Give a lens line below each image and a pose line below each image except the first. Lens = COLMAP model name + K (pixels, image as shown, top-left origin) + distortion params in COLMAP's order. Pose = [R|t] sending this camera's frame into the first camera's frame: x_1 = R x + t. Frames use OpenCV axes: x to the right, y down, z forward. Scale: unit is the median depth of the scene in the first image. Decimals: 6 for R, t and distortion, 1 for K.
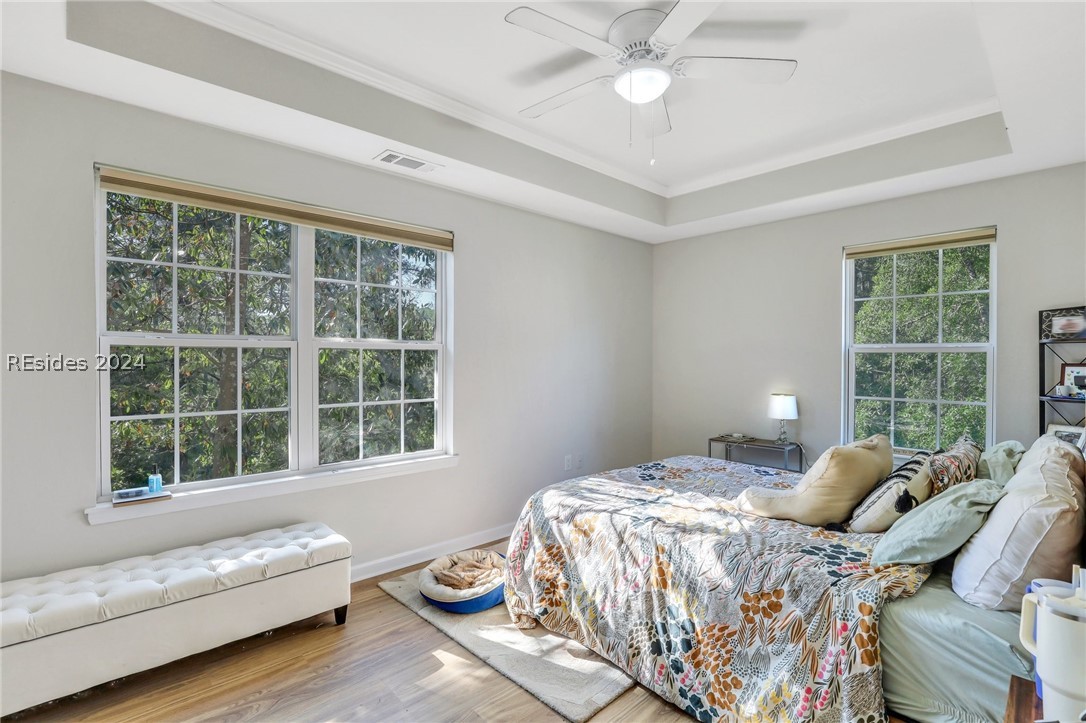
lens RADIAL K [[503.9, 0, 547.2], [0, 503.9, 363.0], [0, 0, 1]] dist [-0.038645, 0.009265]
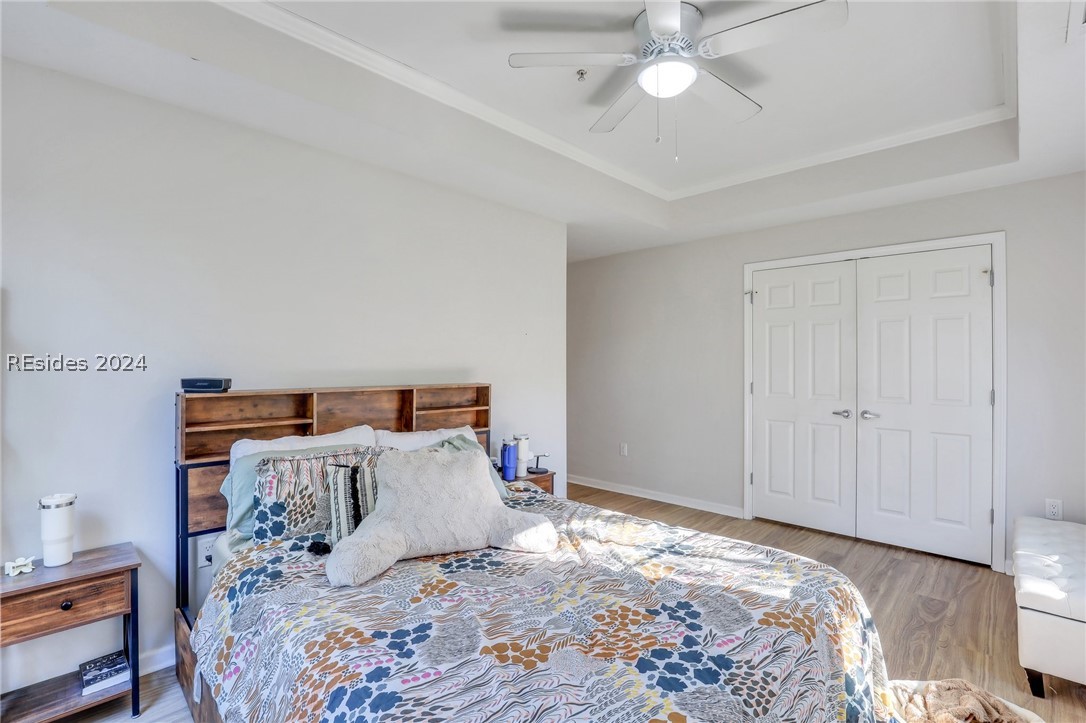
lens RADIAL K [[503.9, 0, 547.2], [0, 503.9, 363.0], [0, 0, 1]] dist [-0.038645, 0.009265]
pose [[-0.999360, -0.011427, -0.033905, 0.408220], [-0.010651, 0.999679, -0.023000, 0.011216], [0.034157, -0.022624, -0.999160, 1.748079]]
